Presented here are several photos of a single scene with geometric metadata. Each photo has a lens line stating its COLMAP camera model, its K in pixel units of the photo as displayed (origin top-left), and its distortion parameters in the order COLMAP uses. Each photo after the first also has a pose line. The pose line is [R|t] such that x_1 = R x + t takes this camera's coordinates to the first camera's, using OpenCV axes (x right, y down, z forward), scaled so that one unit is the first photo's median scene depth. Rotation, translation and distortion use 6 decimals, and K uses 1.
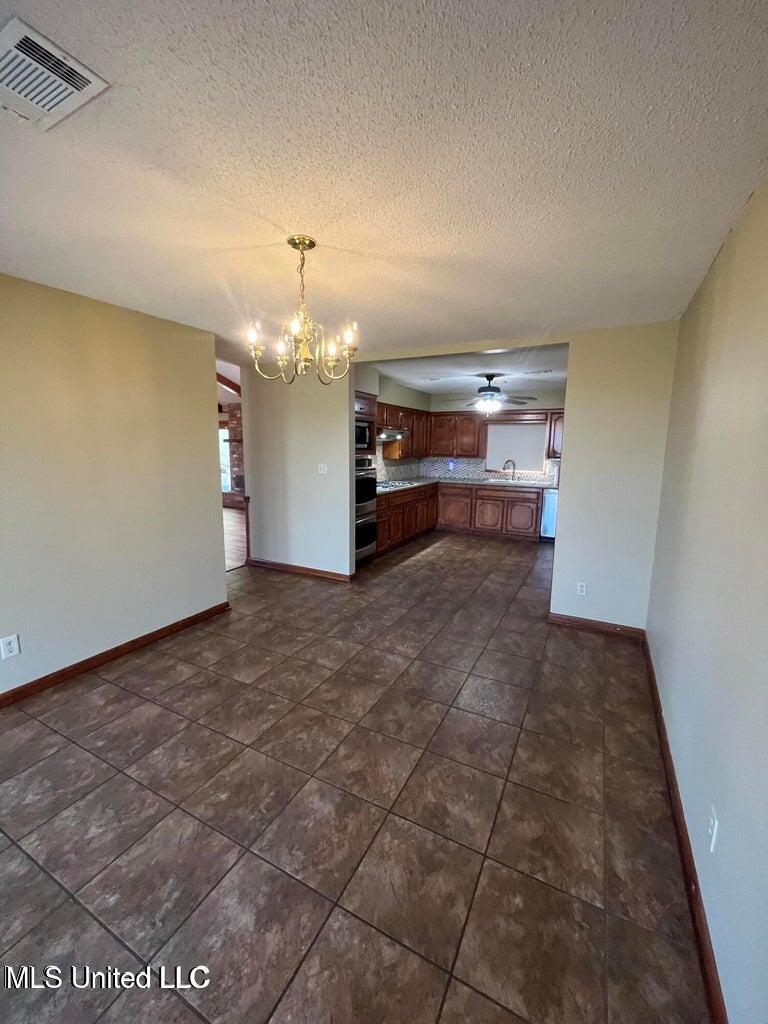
lens RADIAL K [[415.6, 0, 384.0], [0, 415.6, 512.0], [0, 0, 1]] dist [-0.001396, -0.000027]
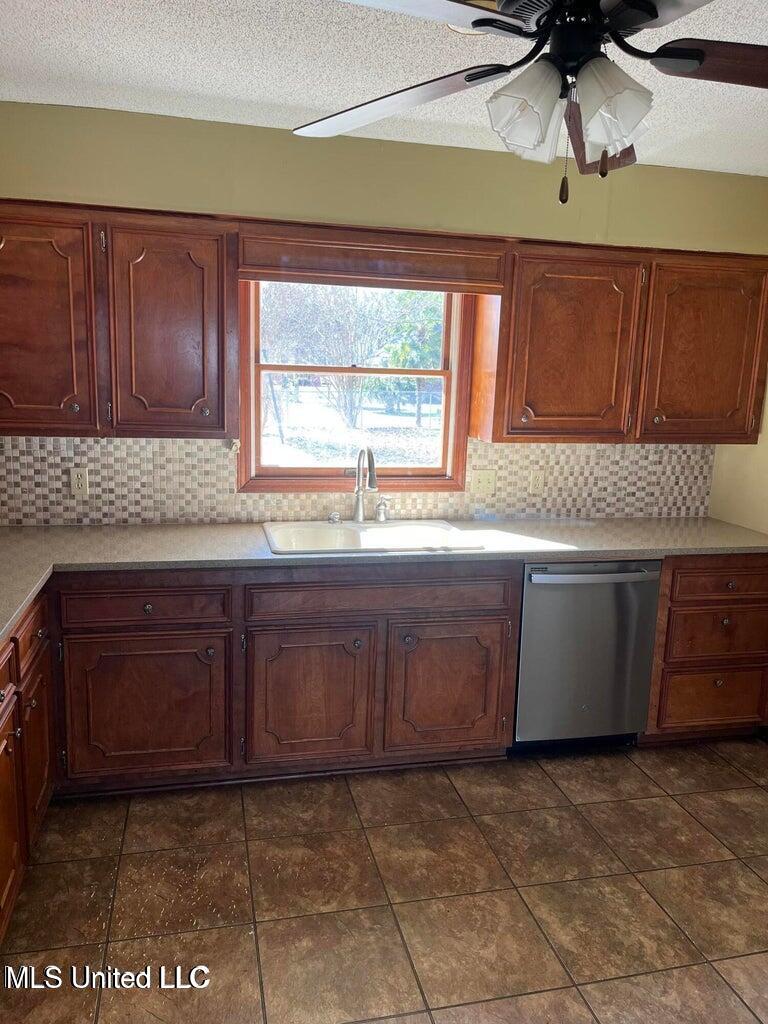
lens RADIAL K [[766.9, 0, 384.0], [0, 766.9, 512.0], [0, 0, 1]] dist [0.000073, -0.000008]
pose [[0.752561, -0.098999, 0.651038, 0.024134], [0.075676, 0.995087, 0.063839, -0.112660], [-0.654160, 0.001226, 0.756355, 0.661975]]
